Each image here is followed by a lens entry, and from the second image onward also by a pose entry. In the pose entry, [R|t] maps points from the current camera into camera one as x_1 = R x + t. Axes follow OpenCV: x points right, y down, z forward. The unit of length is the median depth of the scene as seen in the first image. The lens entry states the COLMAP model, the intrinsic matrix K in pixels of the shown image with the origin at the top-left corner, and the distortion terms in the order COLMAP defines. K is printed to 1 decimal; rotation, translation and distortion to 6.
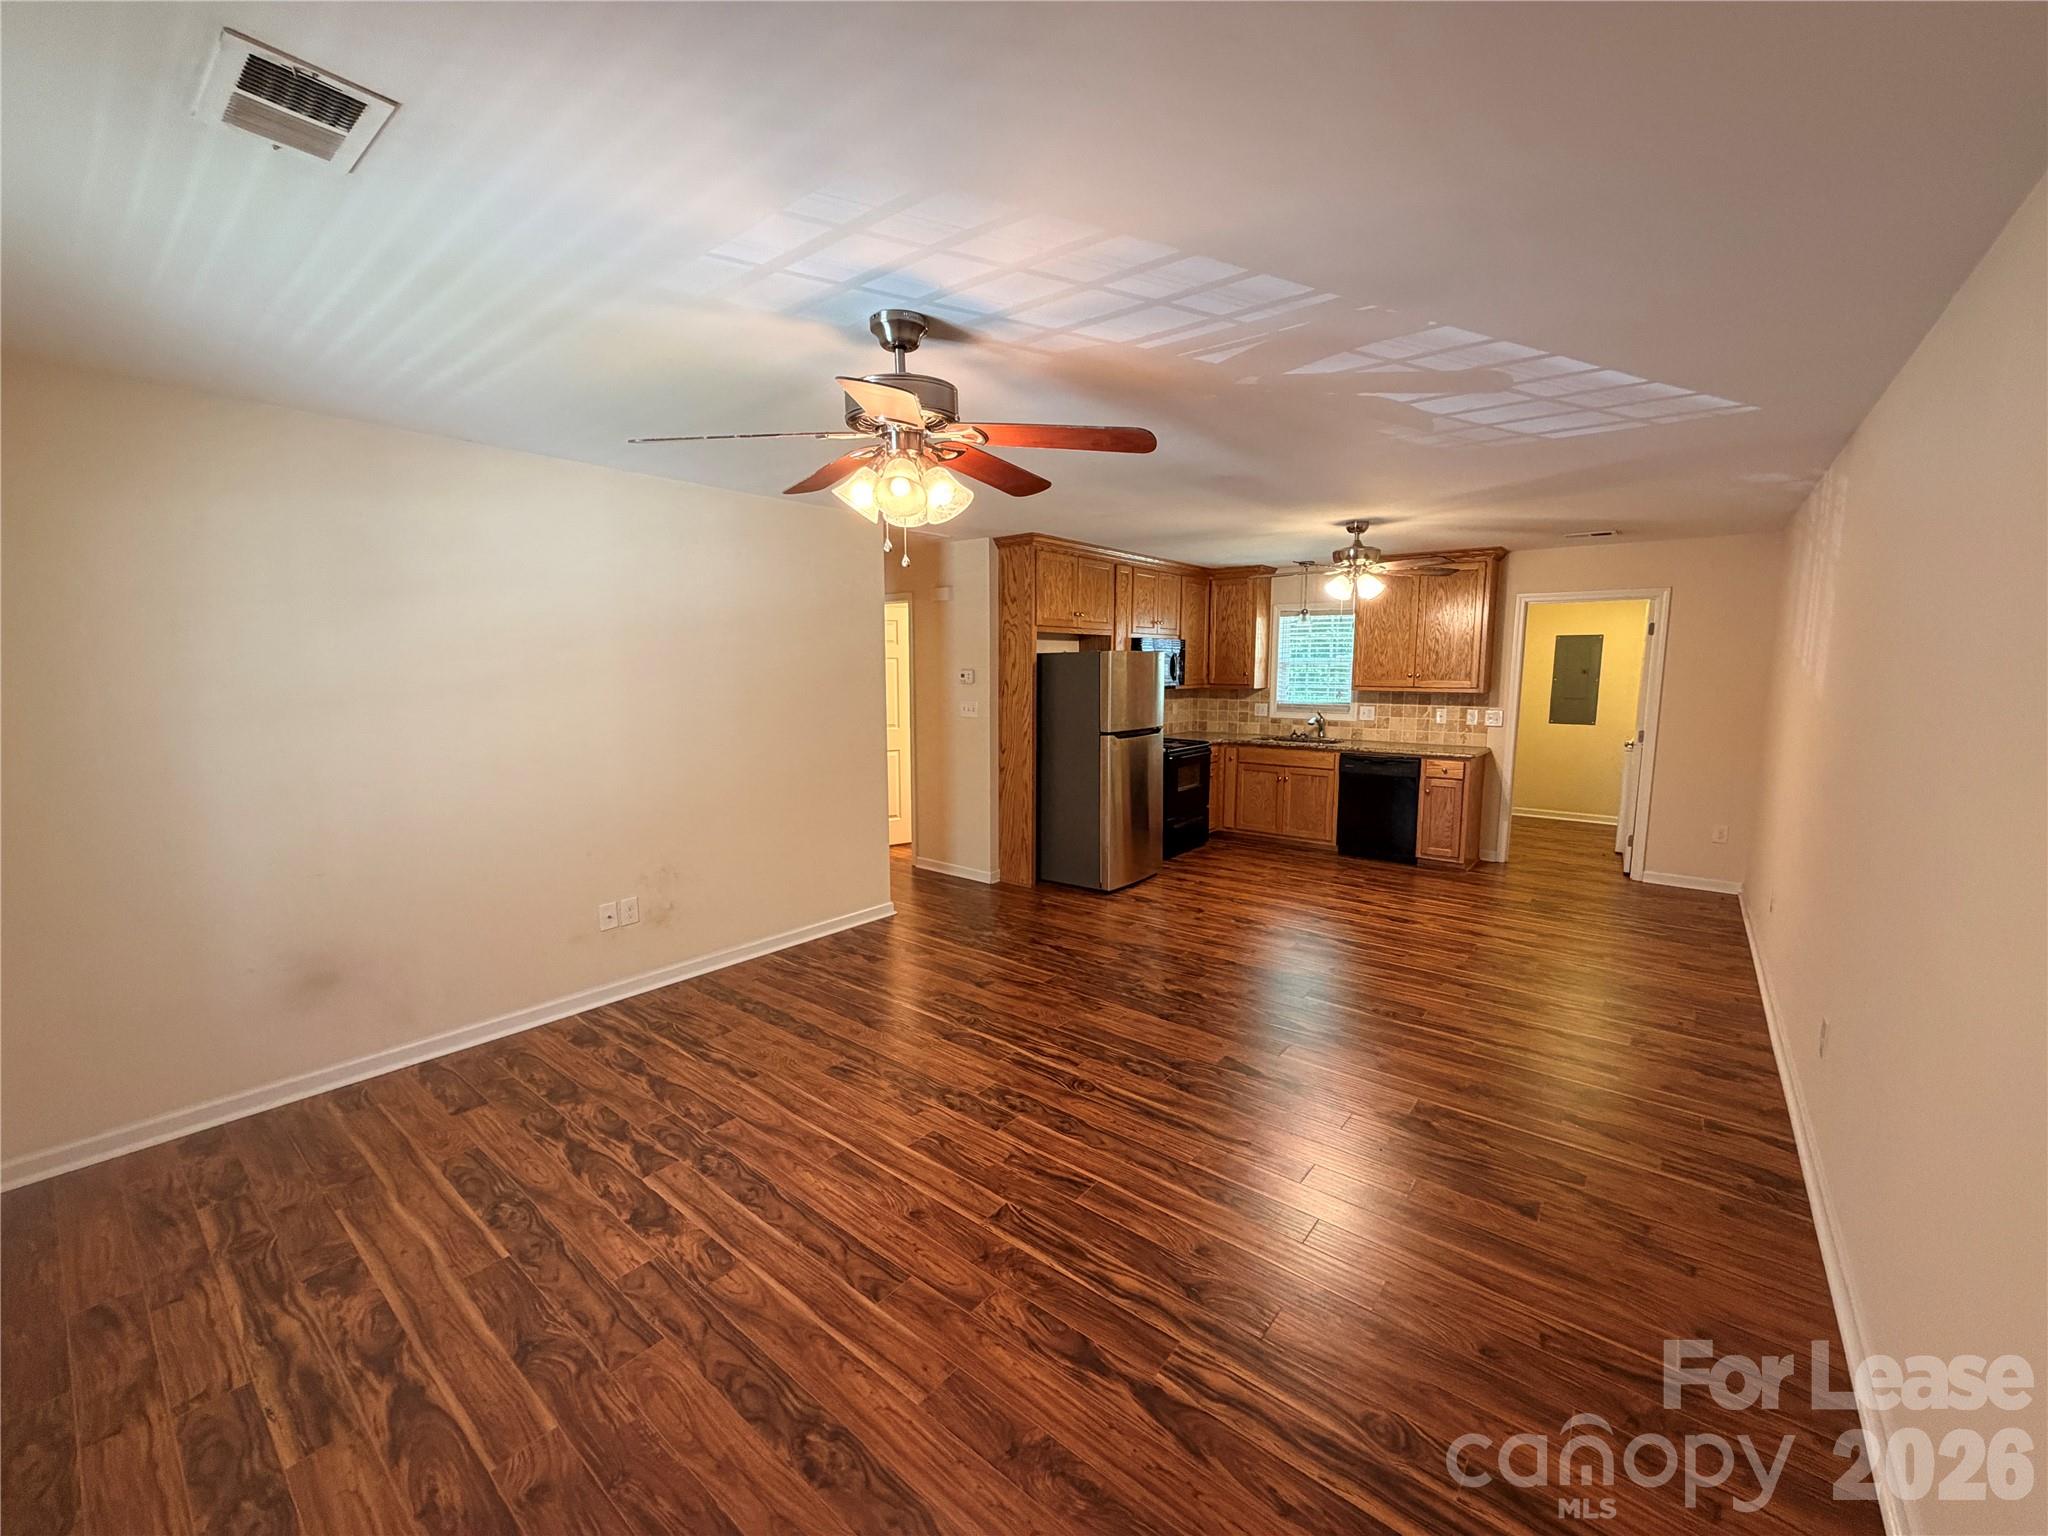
lens RADIAL K [[812.2, 0, 1013.0], [0, 812.2, 755.3], [0, 0, 1]] dist [0.001160, -0.000132]
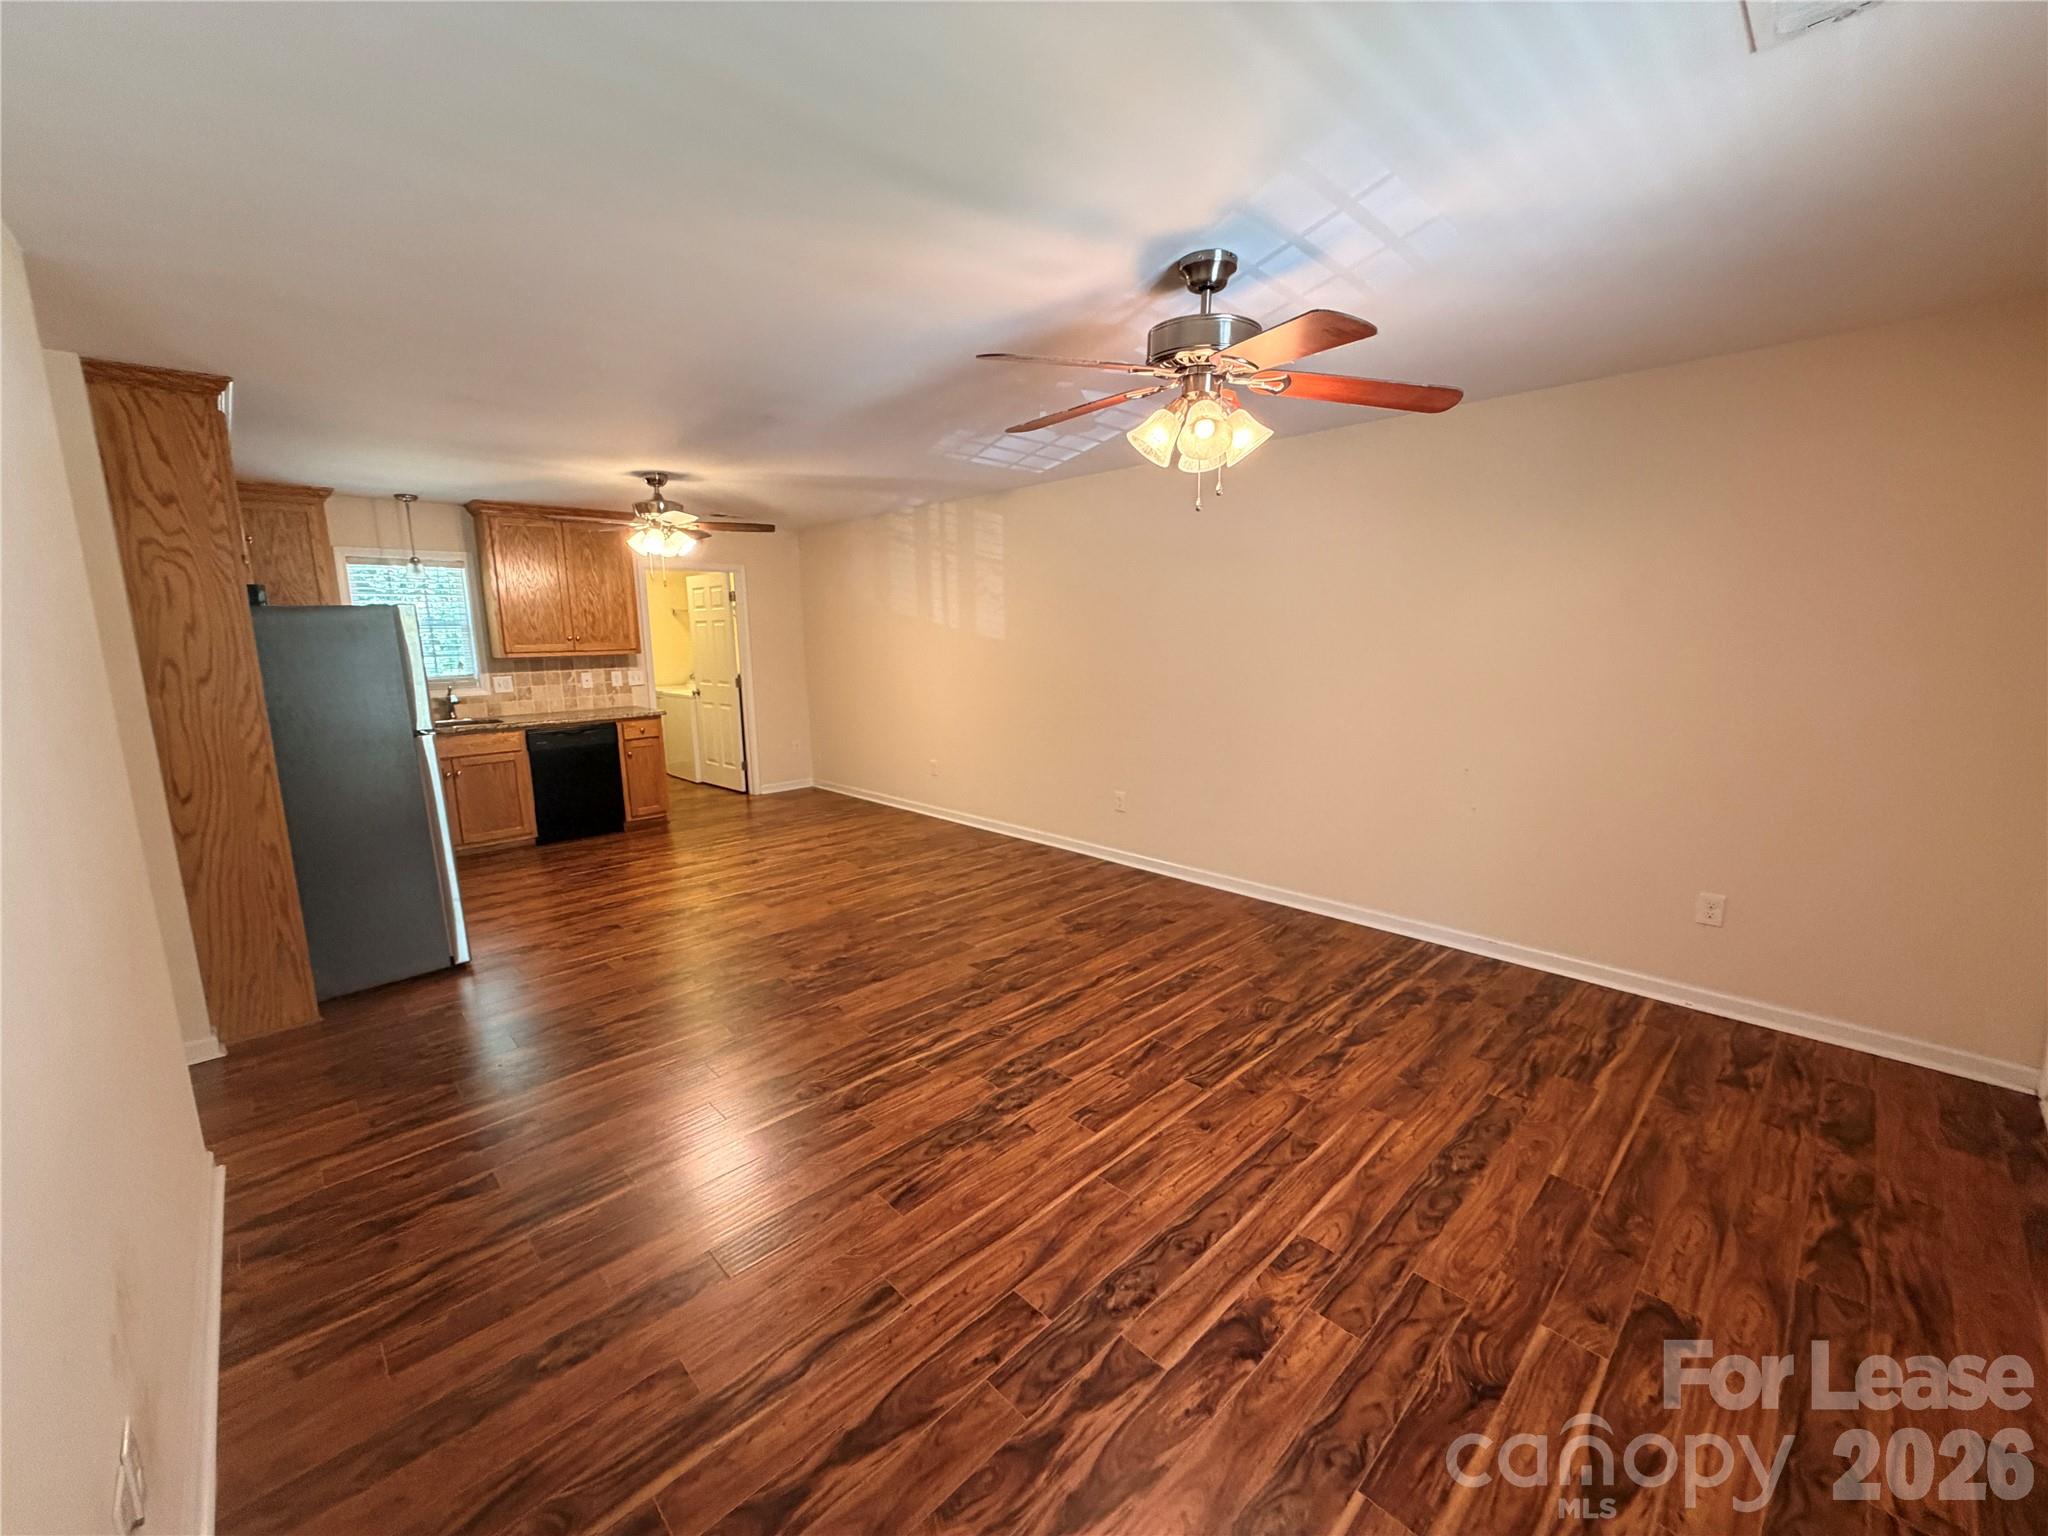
lens RADIAL K [[812.2, 0, 1027.5], [0, 812.2, 759.1], [0, 0, 1]] dist [0.001160, -0.000132]
pose [[0.121617, -0.164078, 0.978922, -1.000963], [0.124835, 0.980940, 0.148907, -0.090494], [-0.984696, 0.104094, 0.139781, 0.920467]]
